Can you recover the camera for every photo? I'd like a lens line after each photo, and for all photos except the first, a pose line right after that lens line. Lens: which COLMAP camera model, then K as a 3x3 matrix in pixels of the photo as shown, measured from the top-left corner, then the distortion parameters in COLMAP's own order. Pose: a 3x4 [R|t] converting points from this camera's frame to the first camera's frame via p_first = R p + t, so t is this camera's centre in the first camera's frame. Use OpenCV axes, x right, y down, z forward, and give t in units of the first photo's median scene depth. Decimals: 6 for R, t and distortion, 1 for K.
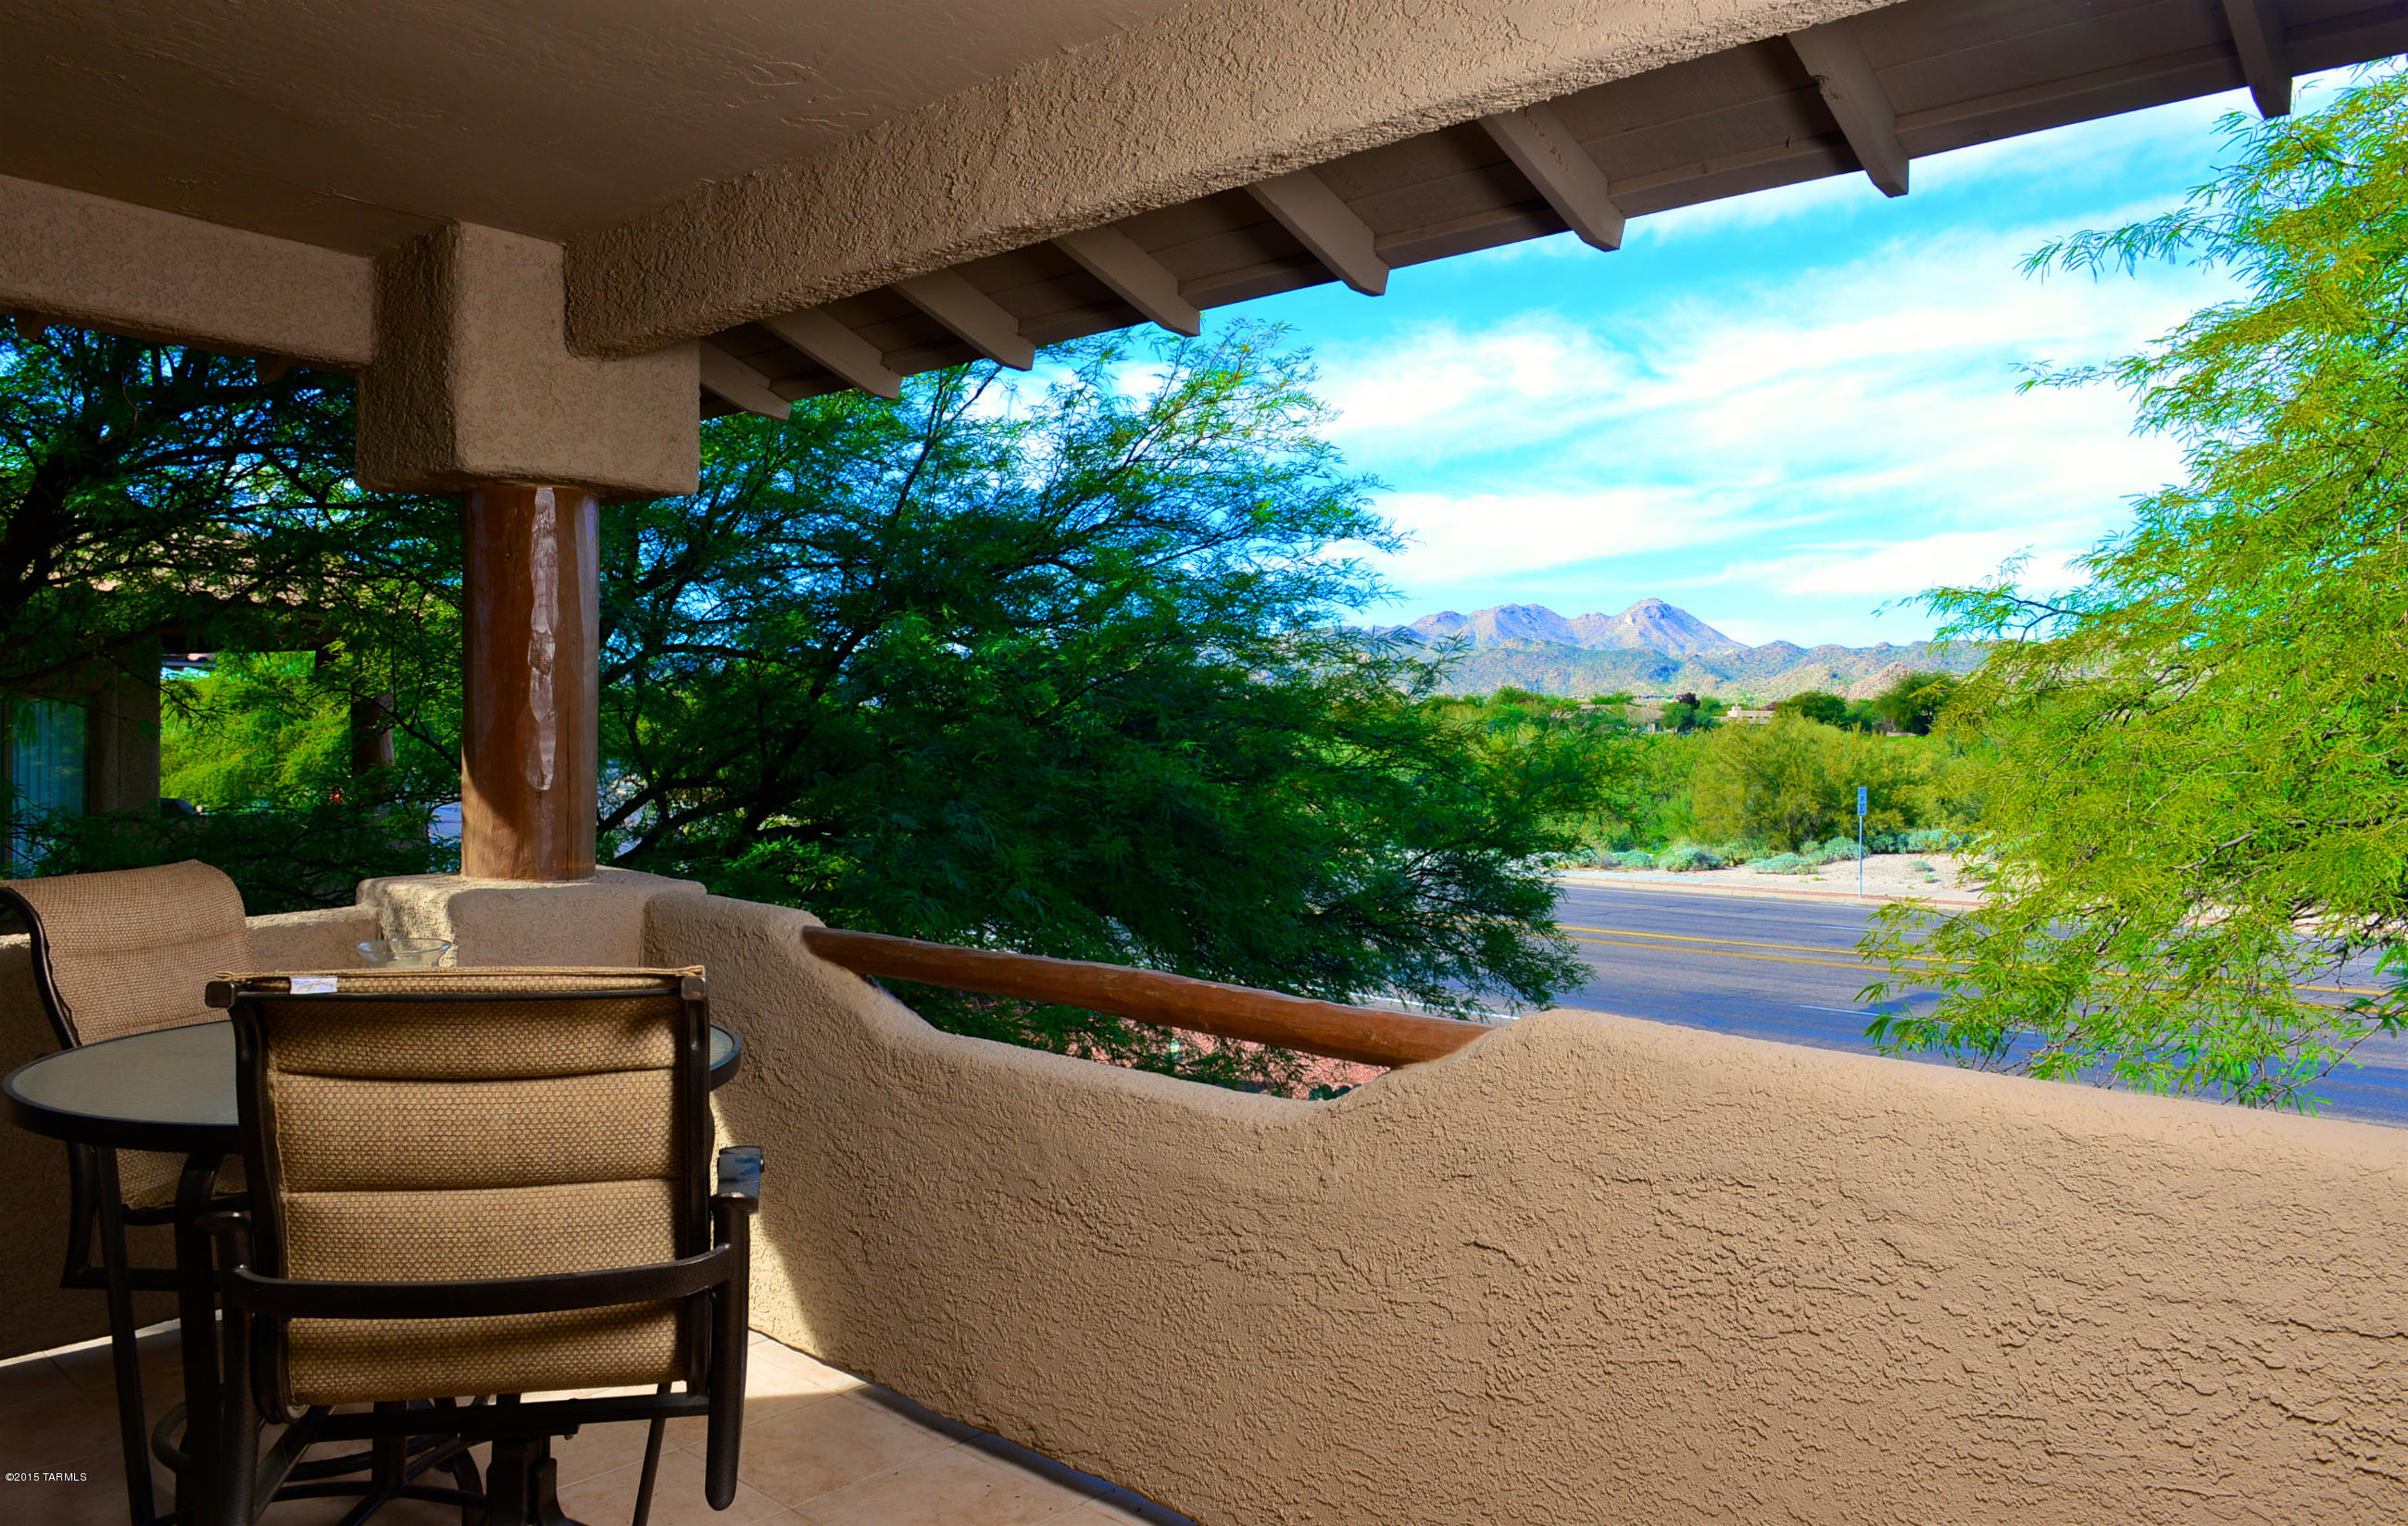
lens RADIAL K [[1626.7, 0, 1202.4], [0, 1626.7, 710.0], [0, 0, 1]] dist [-0.024651, -0.000170]
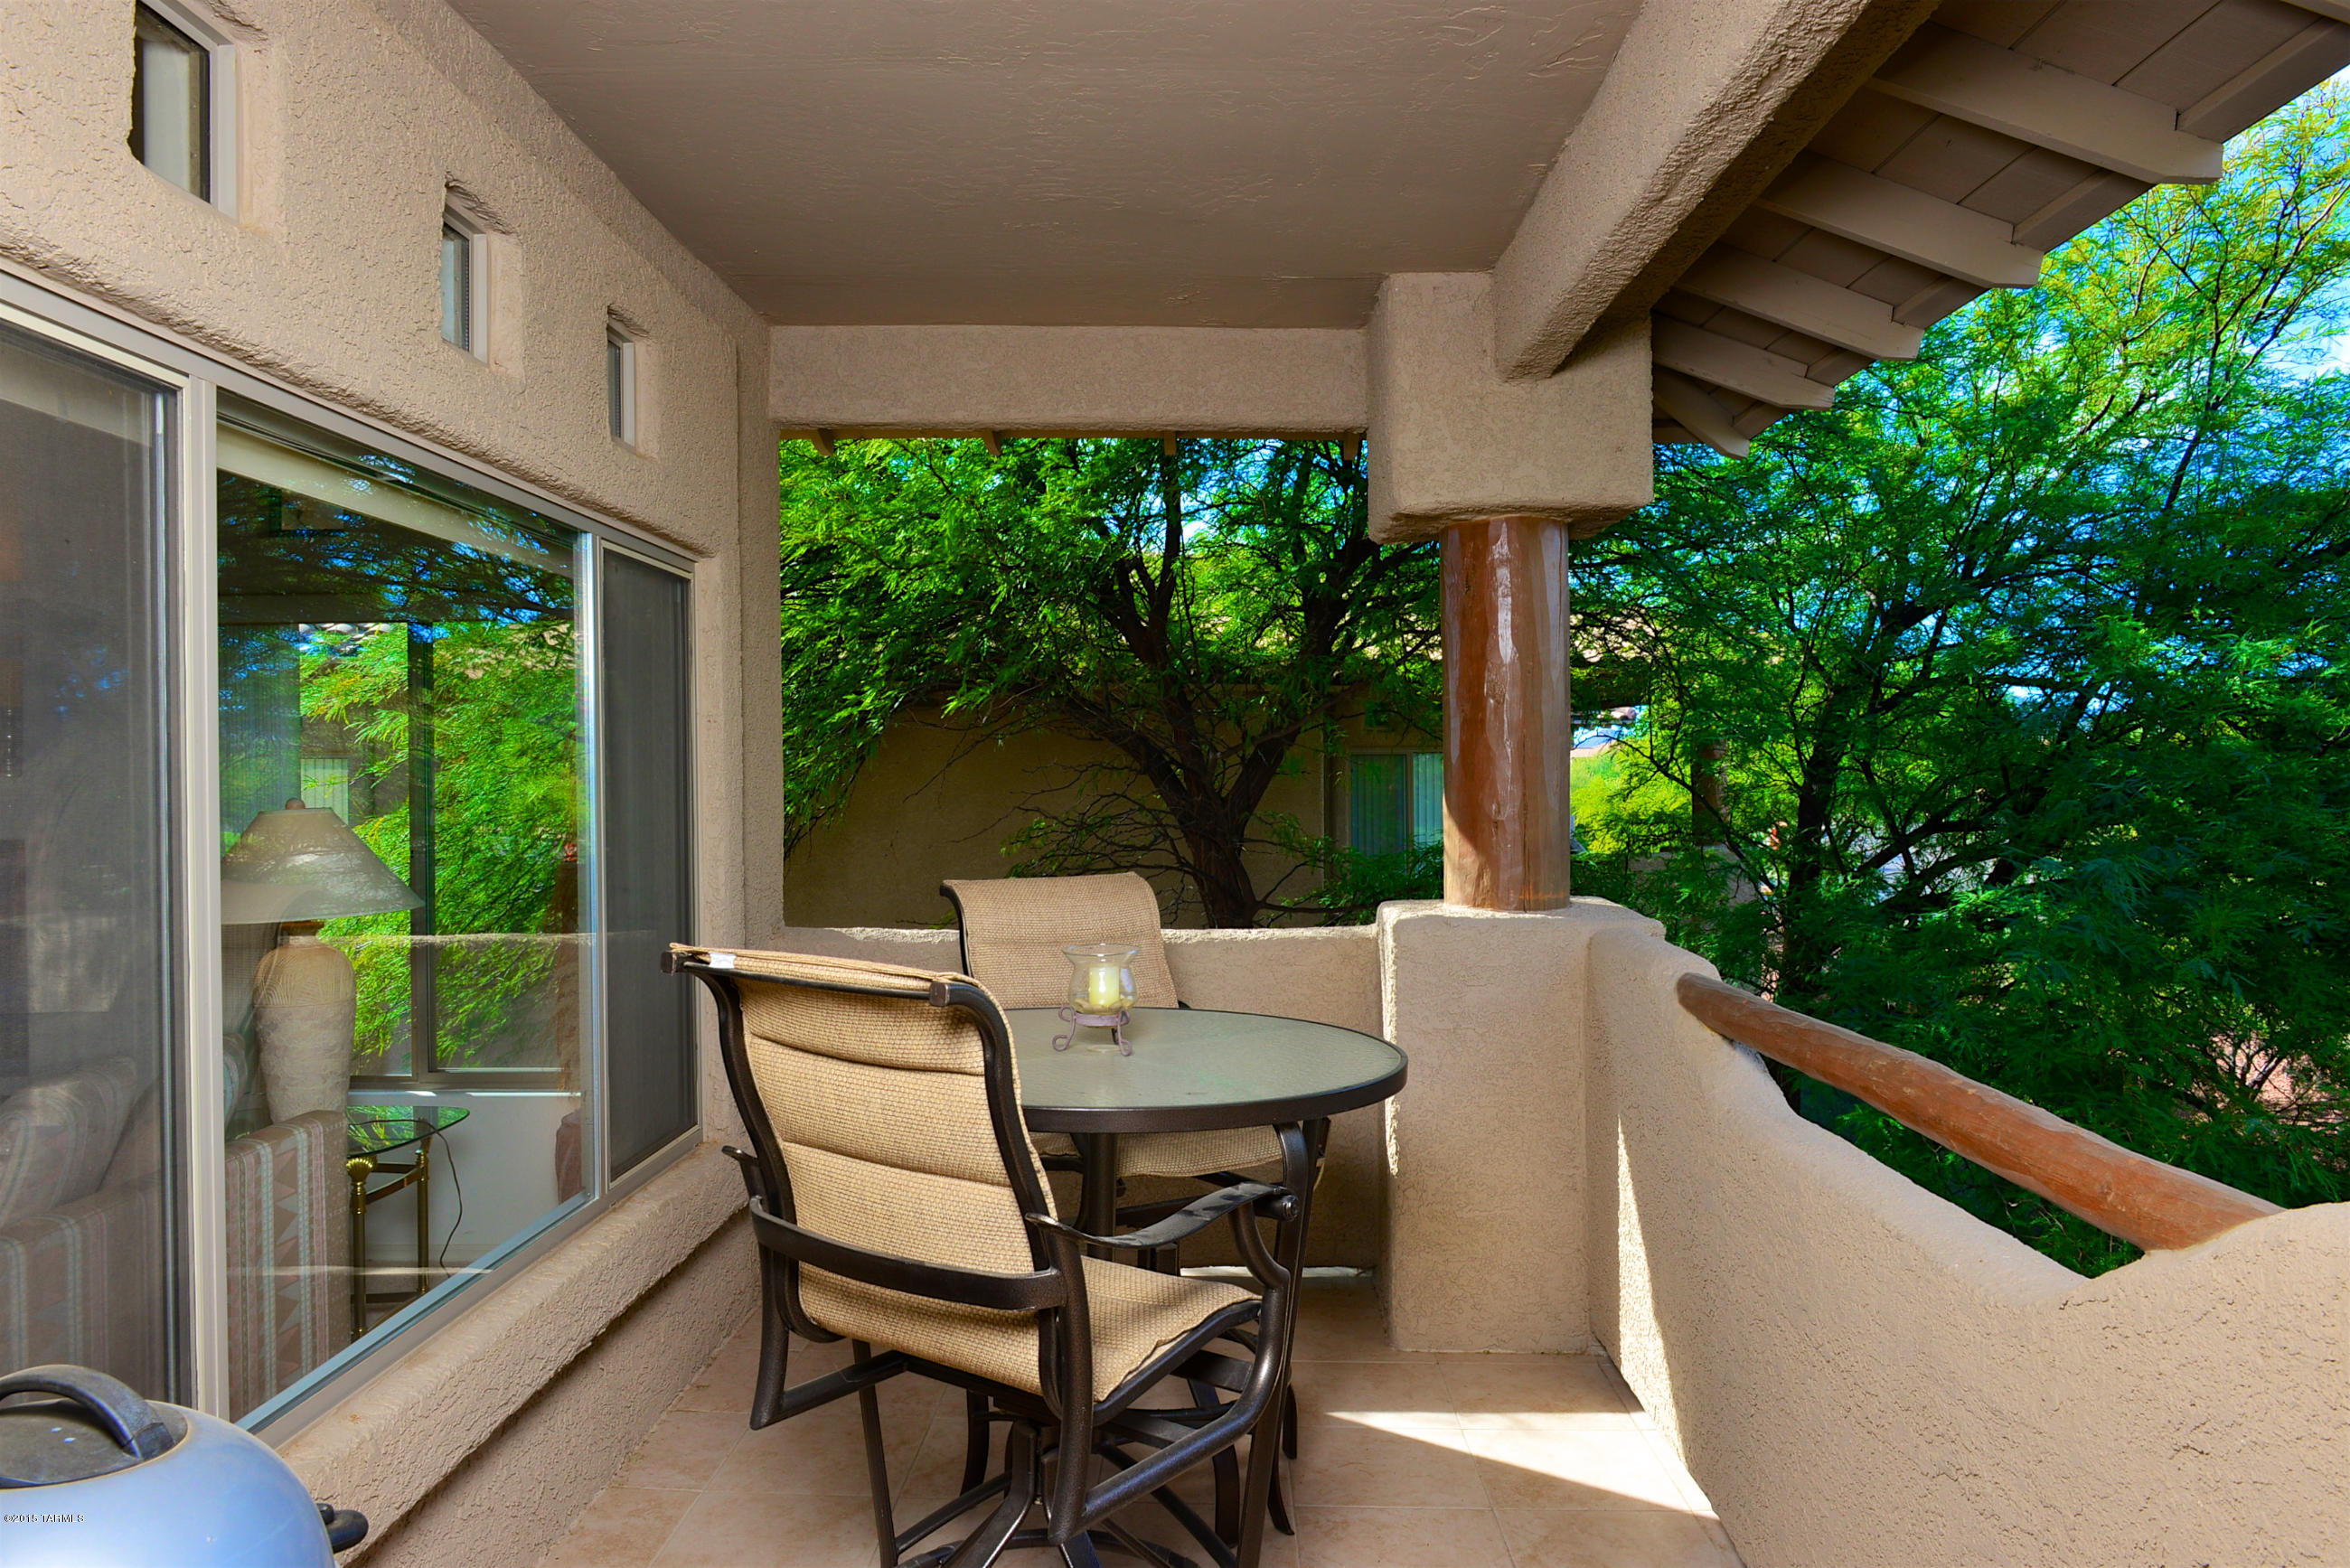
lens RADIAL K [[1609.1, 0, 1177.9], [0, 1609.1, 779.8], [0, 0, 1]] dist [-0.019858, 0.002179]
pose [[0.647461, -0.011947, -0.762005, 0.235493], [0.021855, 0.999757, 0.002896, 0.018324], [0.761785, -0.018529, 0.647565, 0.213140]]
